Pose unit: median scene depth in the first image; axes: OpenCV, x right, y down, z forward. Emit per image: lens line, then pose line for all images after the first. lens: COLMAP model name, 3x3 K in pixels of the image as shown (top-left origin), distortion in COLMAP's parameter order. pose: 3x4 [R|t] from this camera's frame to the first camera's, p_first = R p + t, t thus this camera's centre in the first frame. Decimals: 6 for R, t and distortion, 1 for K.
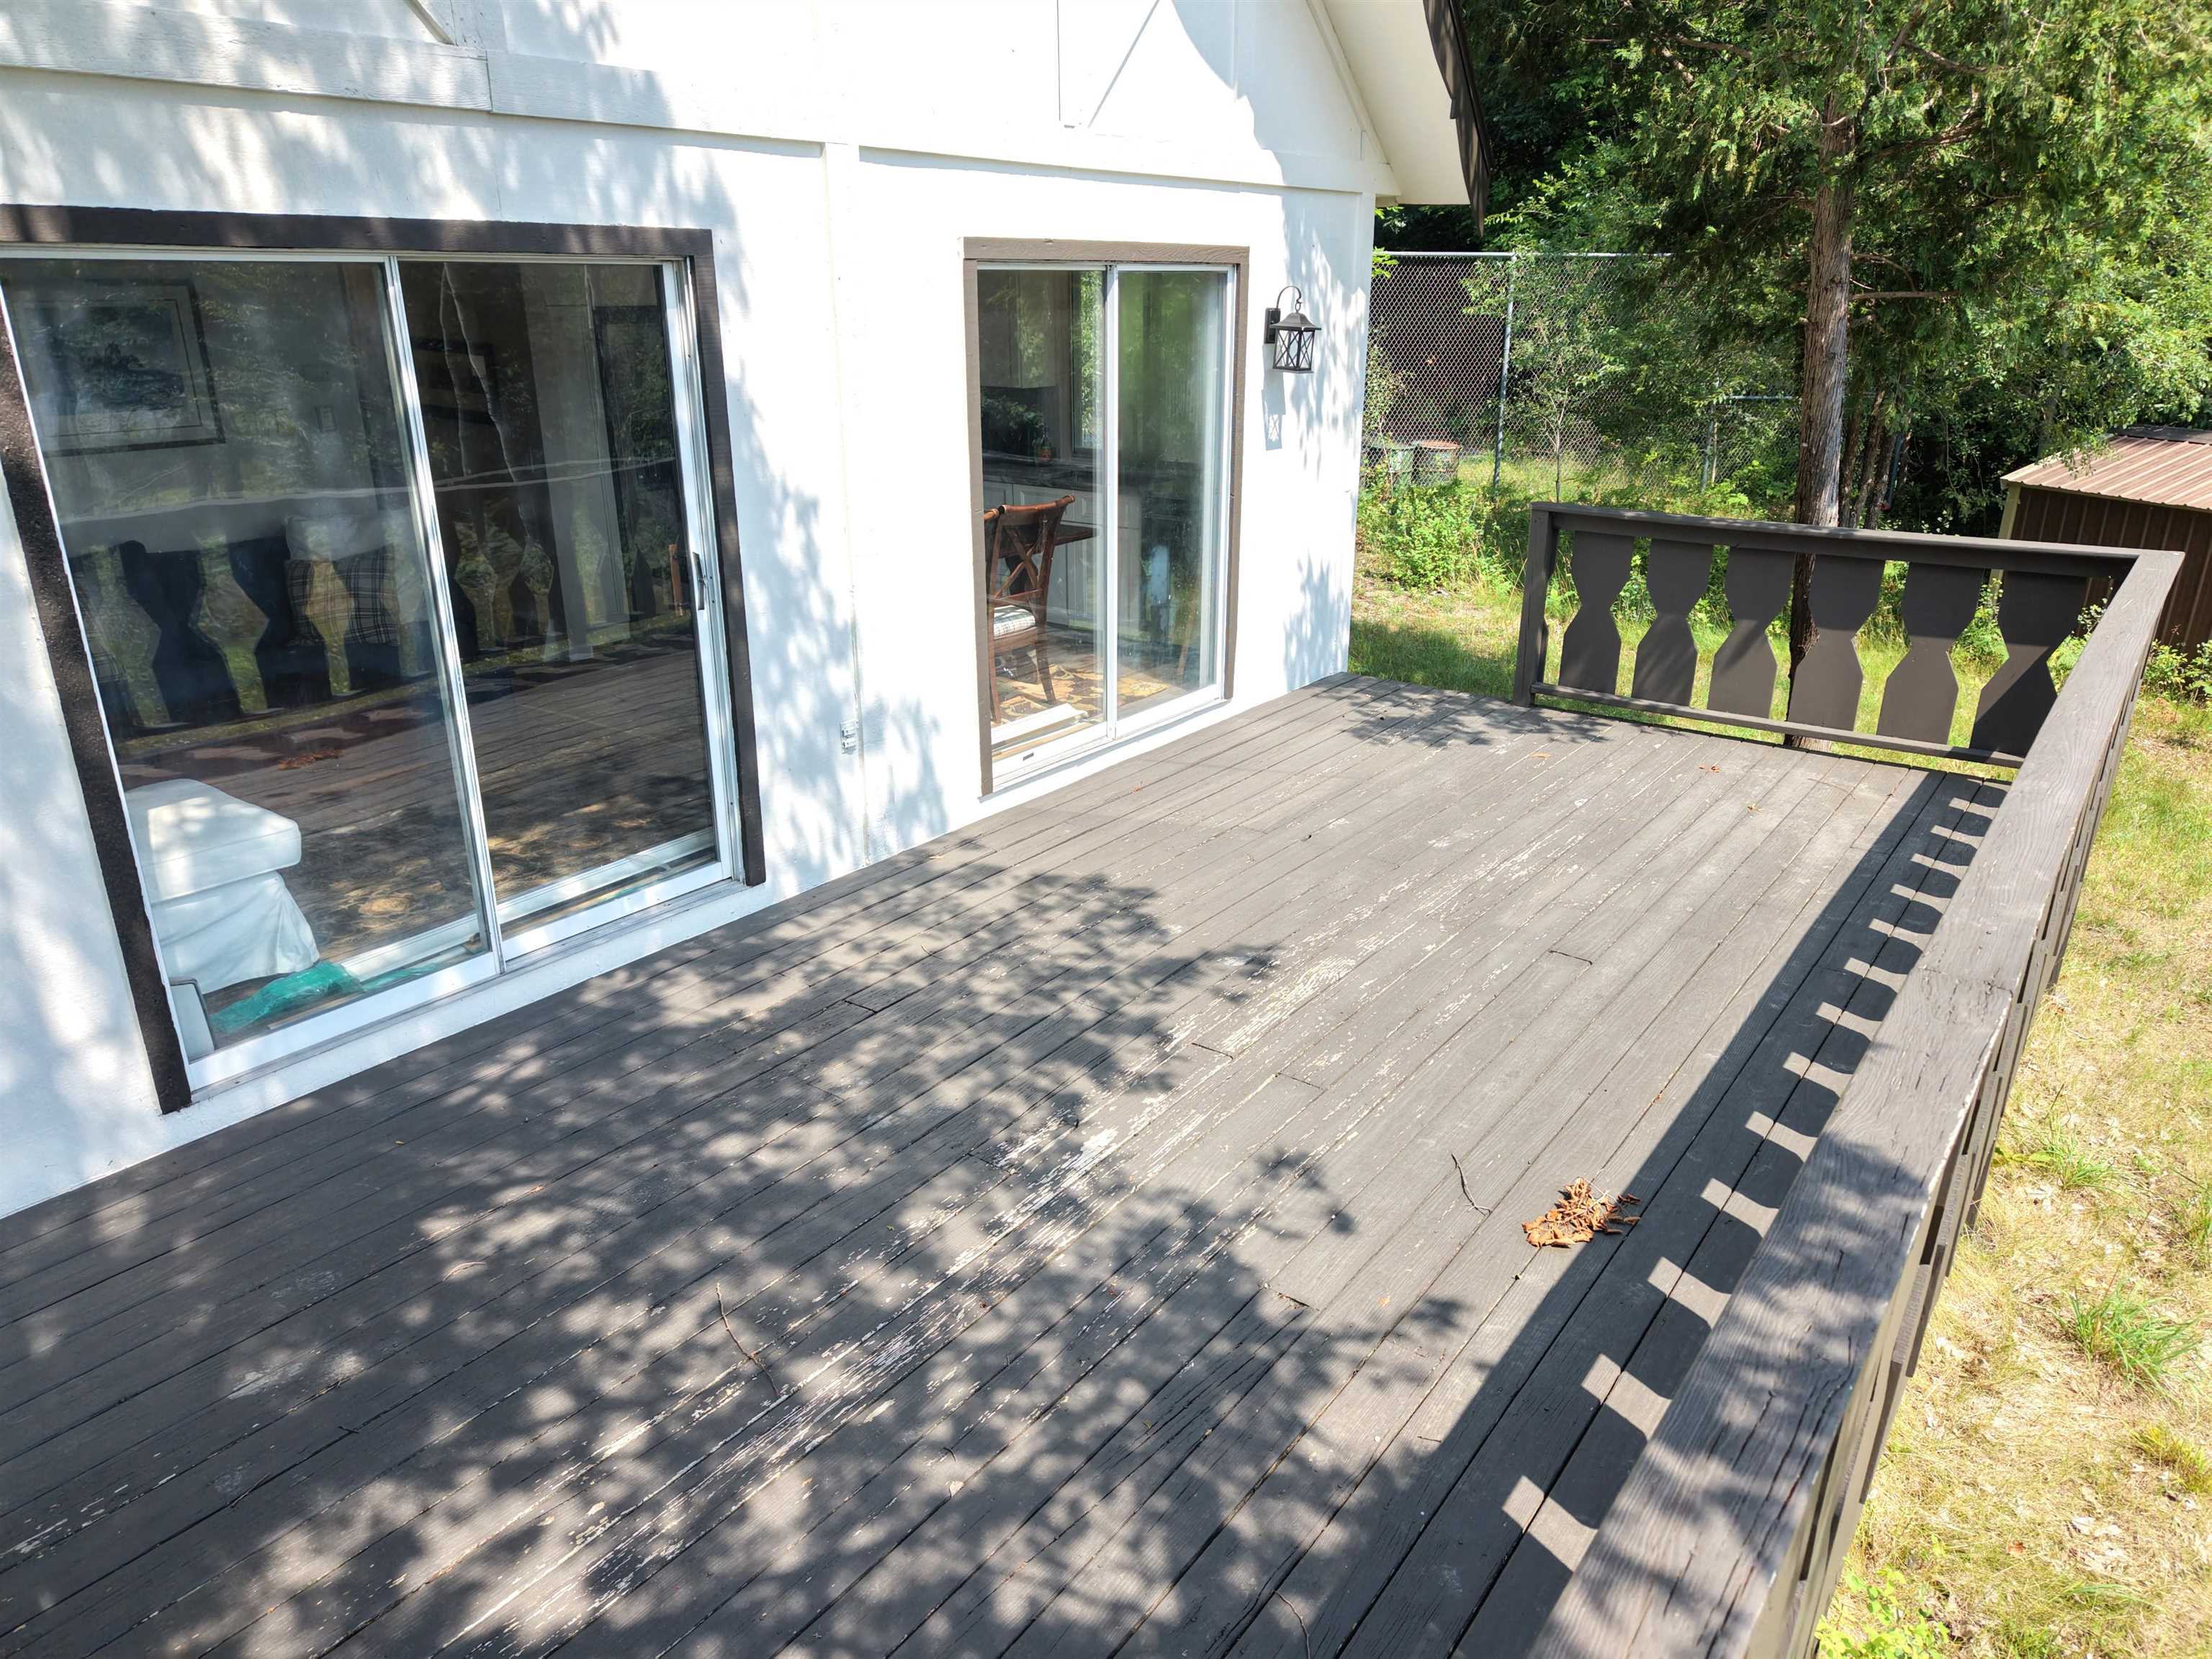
lens RADIAL K [[1546.3, 0, 1134.2], [0, 1546.3, 839.8], [0, 0, 1]] dist [0.004301, -0.001604]
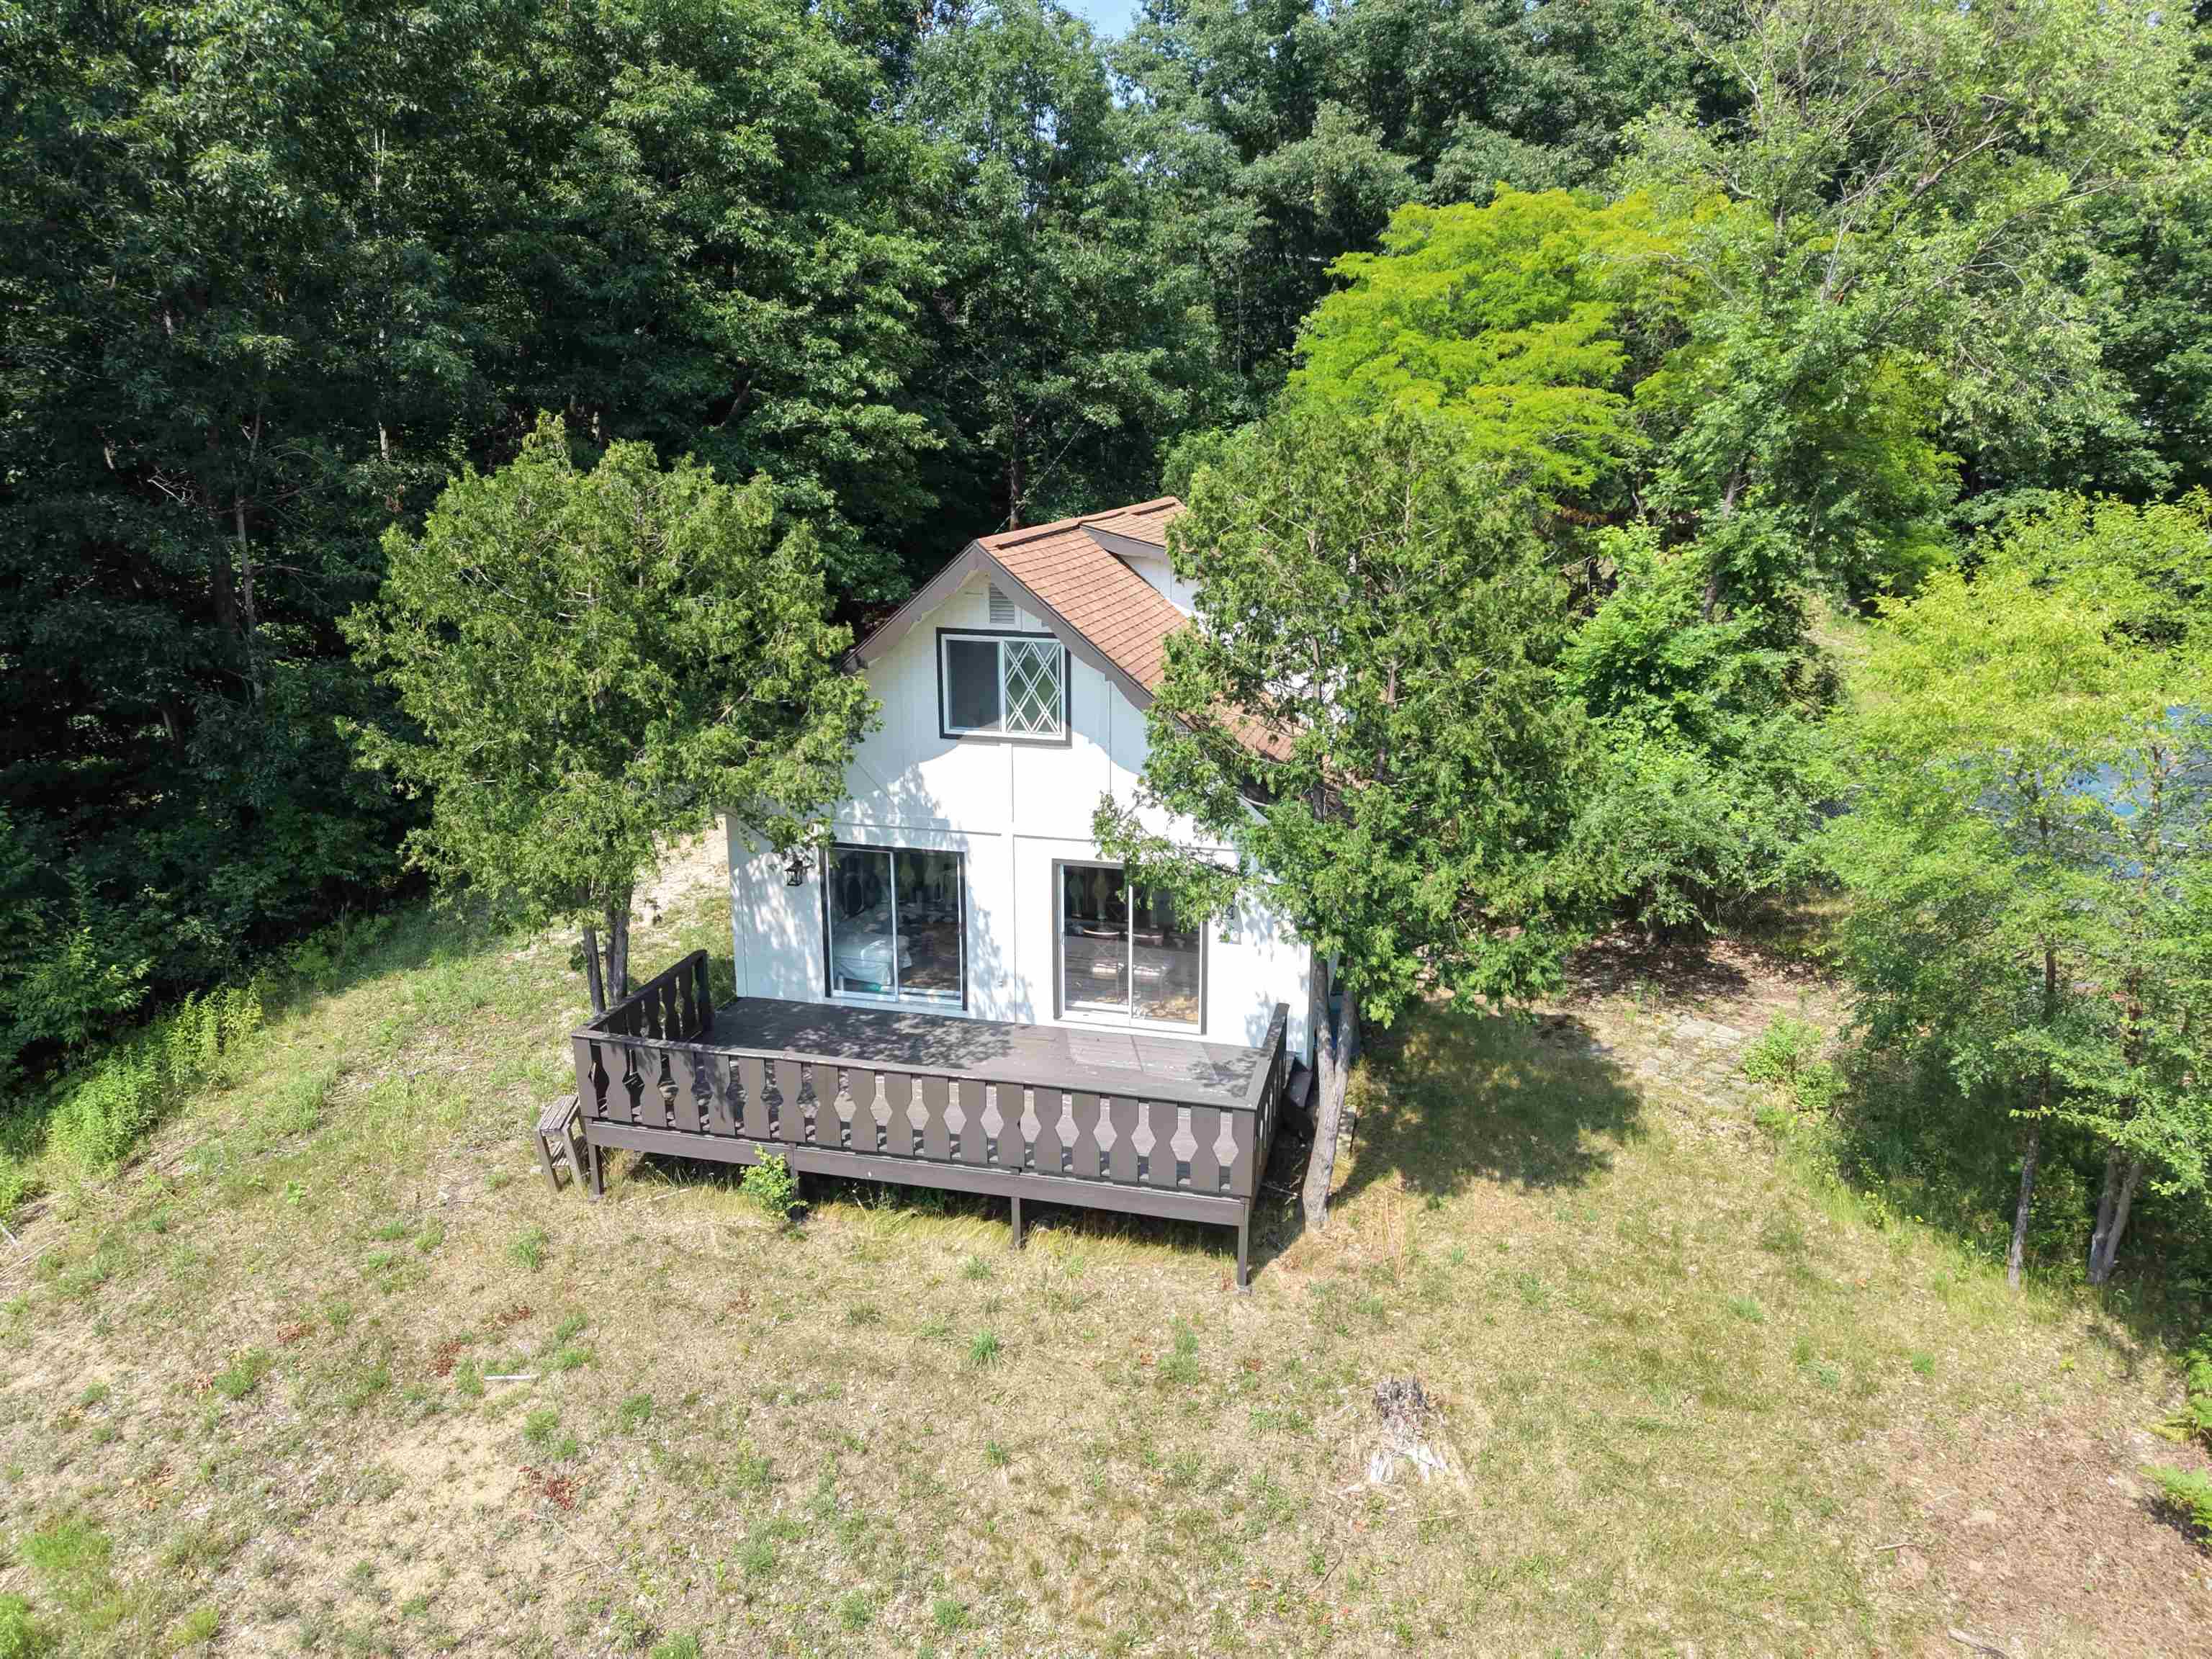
lens RADIAL K [[1453.4, 0, 1106.0], [0, 1453.4, 829.5], [0, 0, 1]] dist [0.035589, -0.030130]
pose [[0.373237, 0.249709, -0.893498, 3.280266], [-0.318643, 0.939011, 0.129323, -1.064446], [0.871298, 0.236439, 0.430042, -0.337885]]
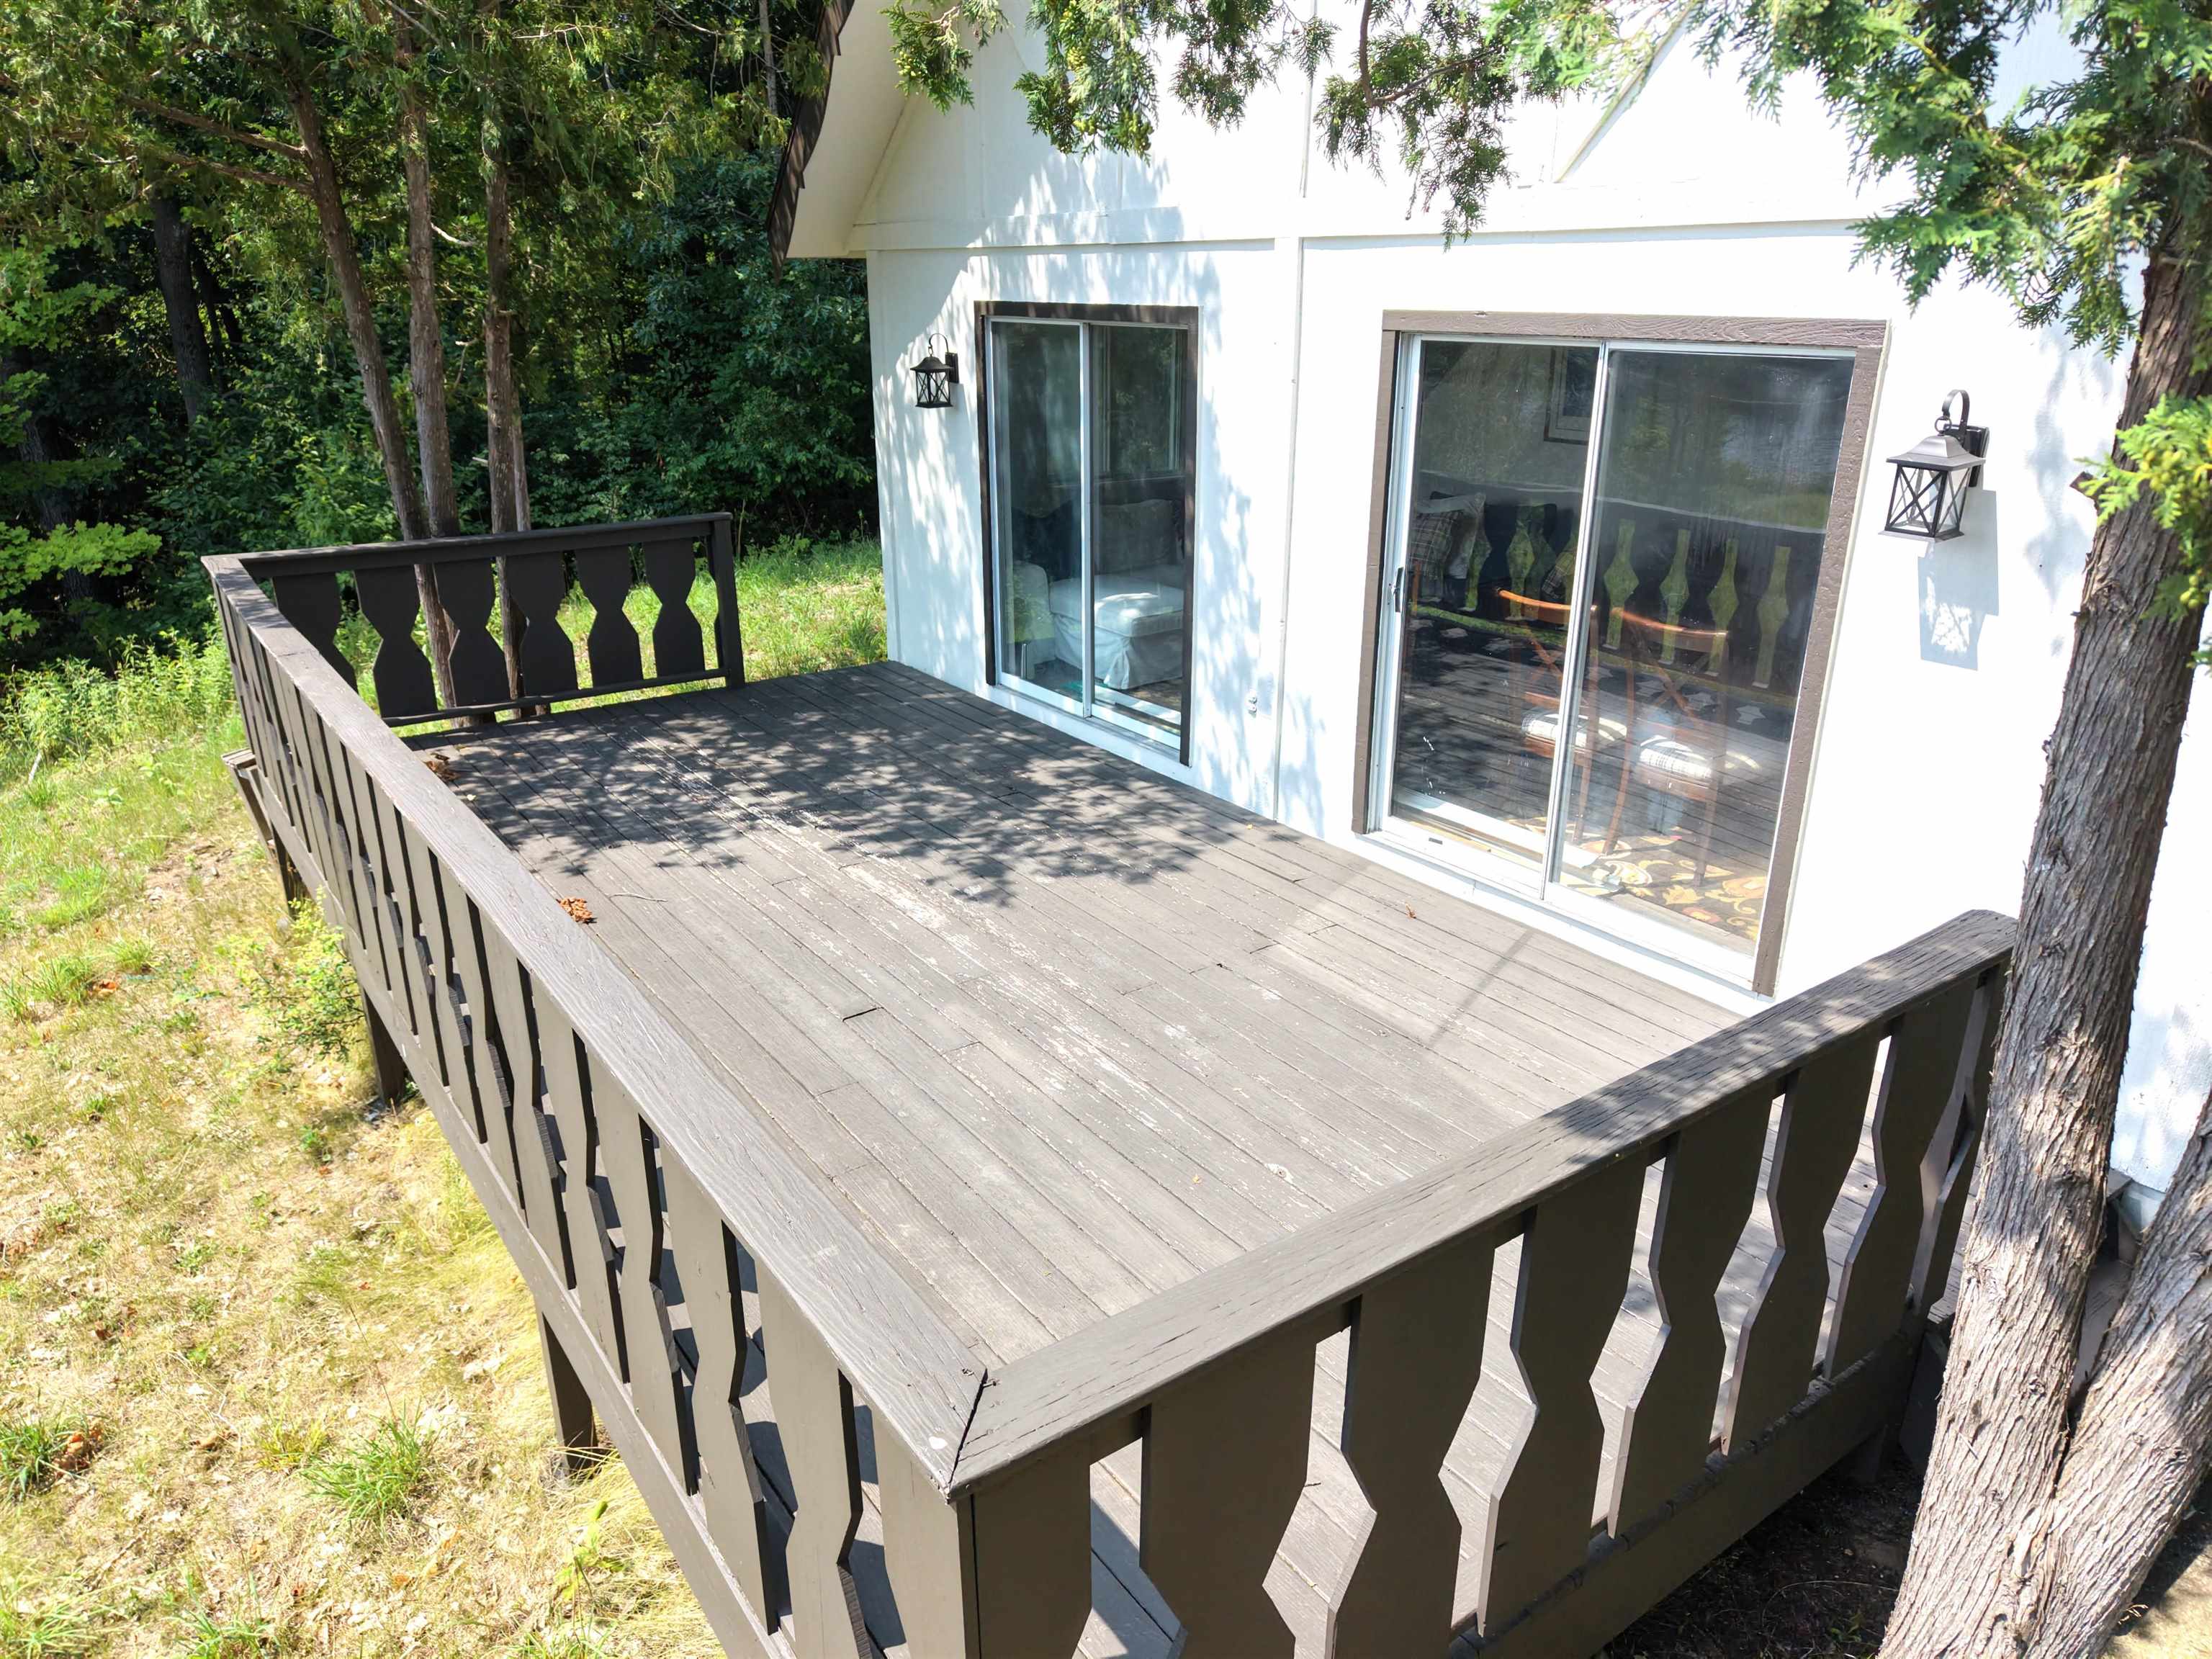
lens RADIAL K [[1479.7, 0, 1107.4], [0, 1479.7, 868.6], [0, 0, 1]] dist [-0.002332, -0.002051]
pose [[-0.331544, 0.335569, -0.881744, 1.157636], [-0.334135, 0.832261, 0.442375, -0.535277], [0.882288, 0.441288, -0.163806, 1.369890]]
